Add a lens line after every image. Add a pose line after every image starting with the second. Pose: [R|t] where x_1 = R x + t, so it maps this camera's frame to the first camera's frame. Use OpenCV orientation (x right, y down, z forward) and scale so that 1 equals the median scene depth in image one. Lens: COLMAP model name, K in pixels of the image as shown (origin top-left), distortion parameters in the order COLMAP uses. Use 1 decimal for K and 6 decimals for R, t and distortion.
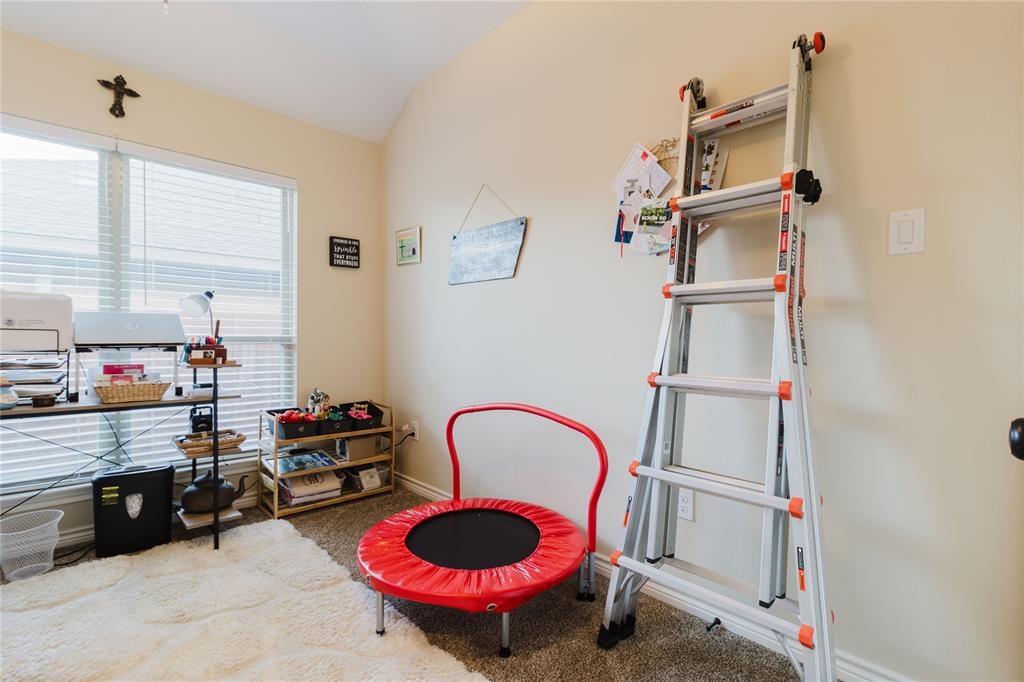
lens RADIAL K [[474.0, 0, 518.5], [0, 474.0, 341.1], [0, 0, 1]] dist [0.001508, 0.000109]
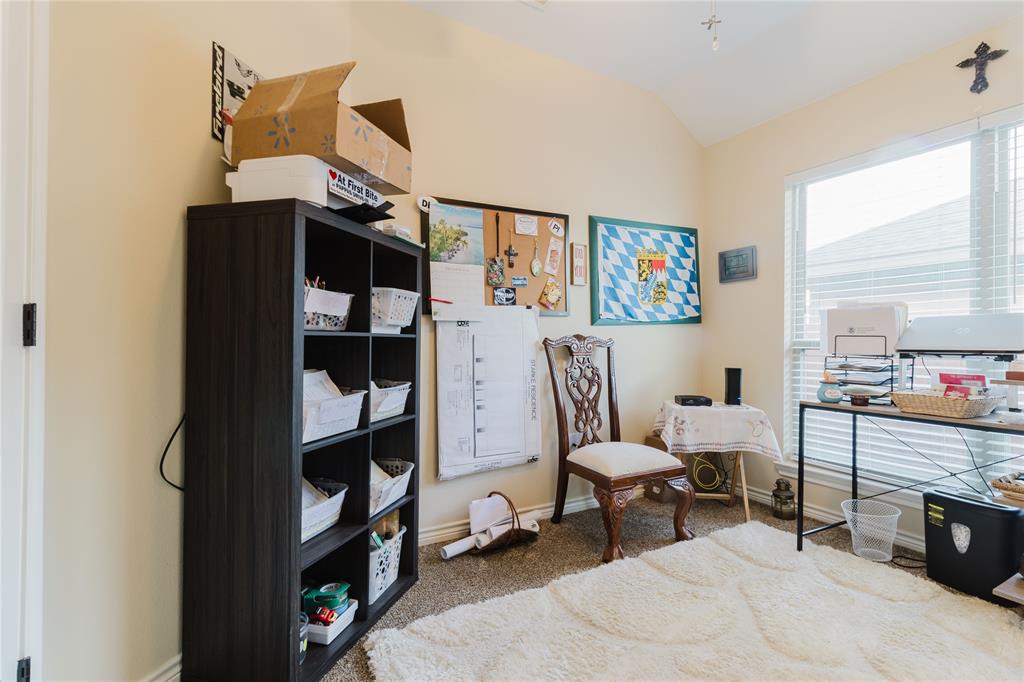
lens RADIAL K [[474.0, 0, 518.5], [0, 474.0, 341.1], [0, 0, 1]] dist [0.001508, 0.000109]
pose [[-0.237607, -0.004707, -0.971350, 0.227809], [-0.012037, 0.999926, -0.001901, -0.000600], [0.971287, 0.011241, -0.237646, 0.423573]]
